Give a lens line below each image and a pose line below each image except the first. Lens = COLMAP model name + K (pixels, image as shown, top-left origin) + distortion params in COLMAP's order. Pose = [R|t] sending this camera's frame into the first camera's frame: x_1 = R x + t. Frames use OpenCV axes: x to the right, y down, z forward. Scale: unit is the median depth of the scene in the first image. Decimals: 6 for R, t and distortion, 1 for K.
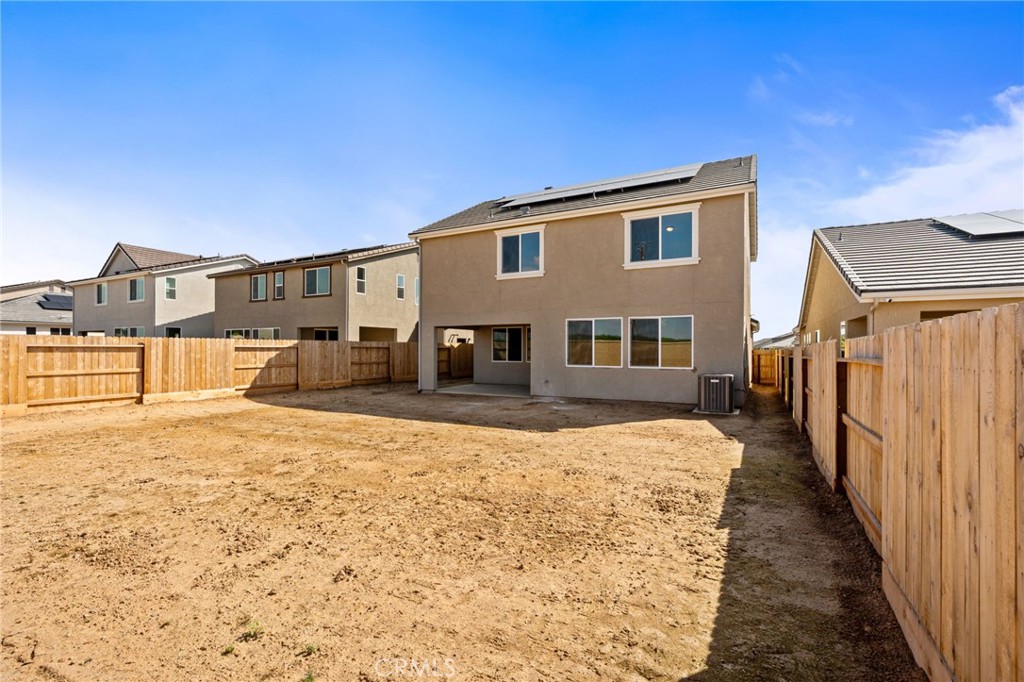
lens RADIAL K [[468.4, 0, 513.6], [0, 468.4, 344.6], [0, 0, 1]] dist [-0.006873, 0.001846]
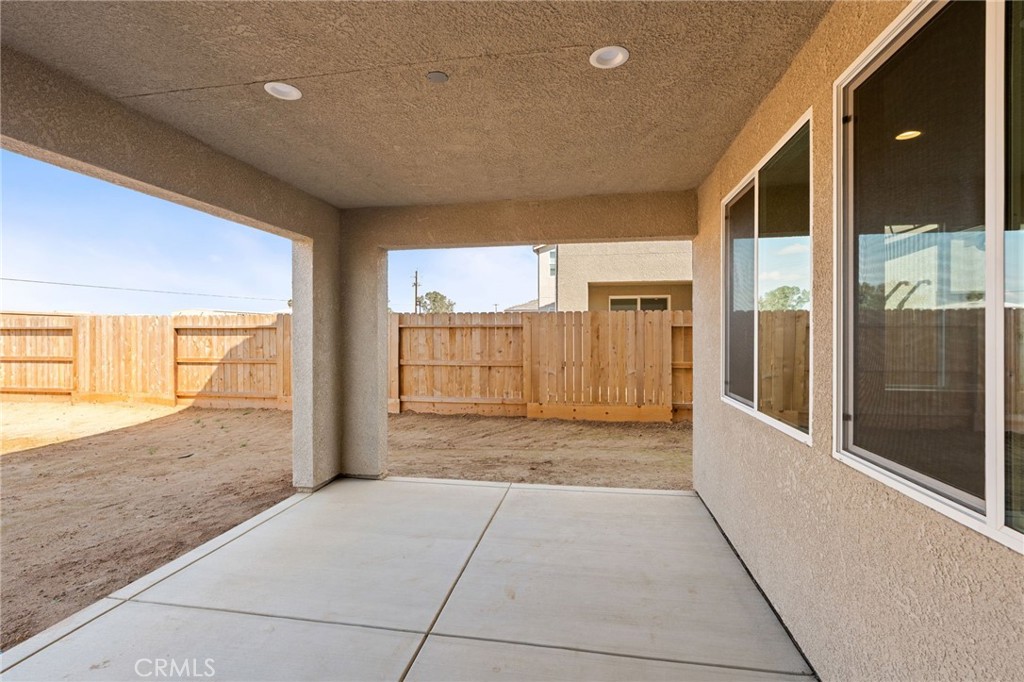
lens RADIAL K [[468.4, 0, 511.8], [0, 468.4, 336.1], [0, 0, 1]] dist [-0.006873, 0.001846]
pose [[0.321528, 0.006112, -0.946880, 0.132711], [0.009911, 0.999903, 0.009820, 0.013404], [0.946848, -0.012541, 0.321436, 1.173810]]
